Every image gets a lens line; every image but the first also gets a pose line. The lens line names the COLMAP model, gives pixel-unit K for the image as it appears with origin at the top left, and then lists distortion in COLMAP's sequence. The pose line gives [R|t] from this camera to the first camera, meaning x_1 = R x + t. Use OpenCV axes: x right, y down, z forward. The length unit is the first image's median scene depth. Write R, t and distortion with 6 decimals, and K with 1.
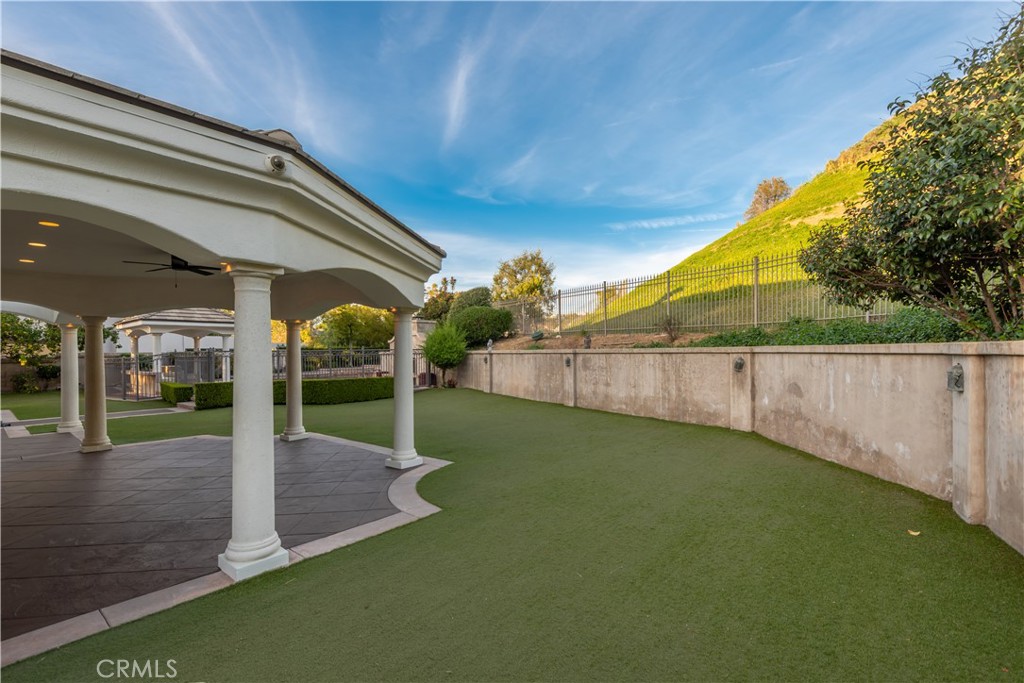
lens RADIAL K [[468.3, 0, 517.6], [0, 468.3, 341.8], [0, 0, 1]] dist [-0.012343, -0.000347]
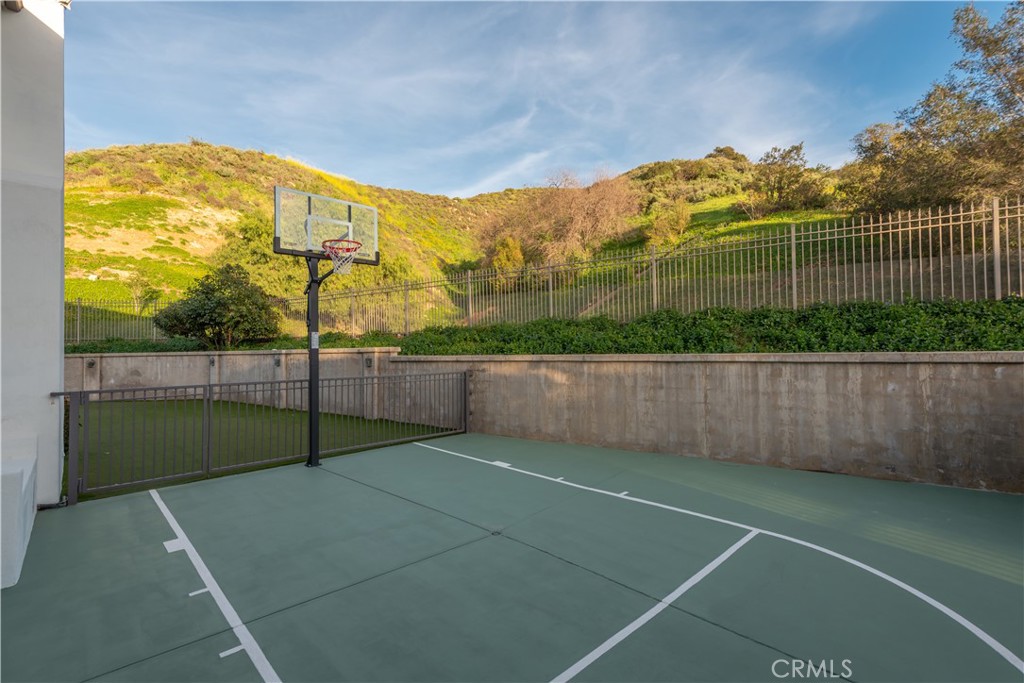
lens RADIAL K [[468.3, 0, 517.6], [0, 468.3, 341.8], [0, 0, 1]] dist [-0.012343, -0.000347]
pose [[0.083377, 0.027288, 0.996144, -1.399481], [-0.002320, 0.999628, -0.027189, 0.012154], [-0.996515, -0.000044, 0.083409, -0.939356]]
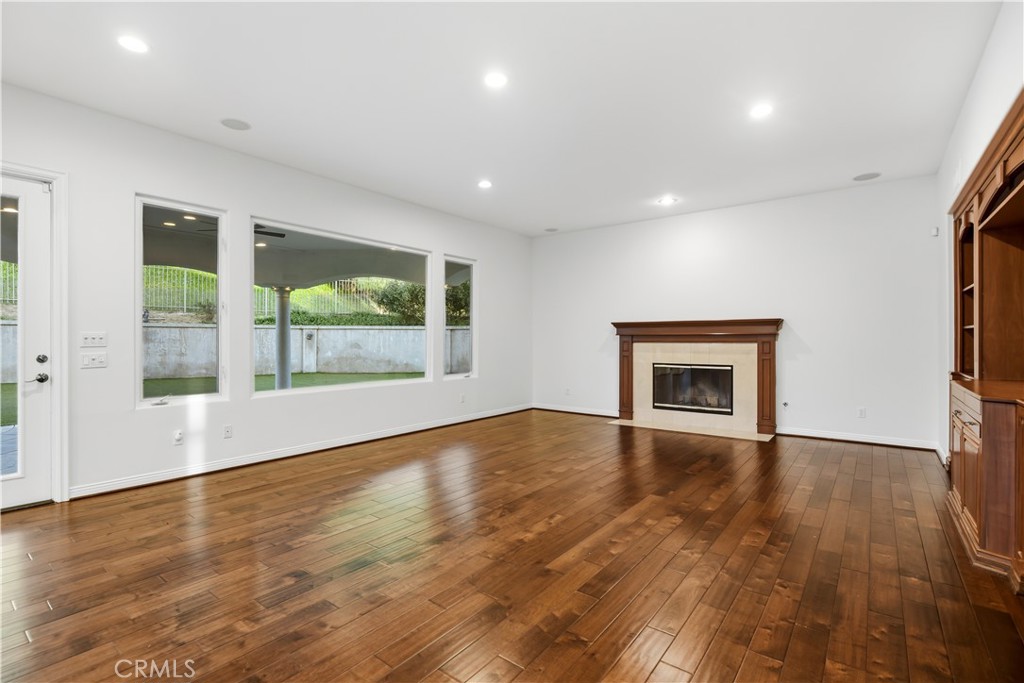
lens RADIAL K [[468.3, 0, 517.6], [0, 468.3, 341.8], [0, 0, 1]] dist [-0.012343, -0.000347]
pose [[-0.080520, 0.007361, 0.996726, -1.634108], [-0.016860, 0.999820, -0.008746, 0.089406], [-0.996610, -0.017509, -0.080382, 0.423963]]
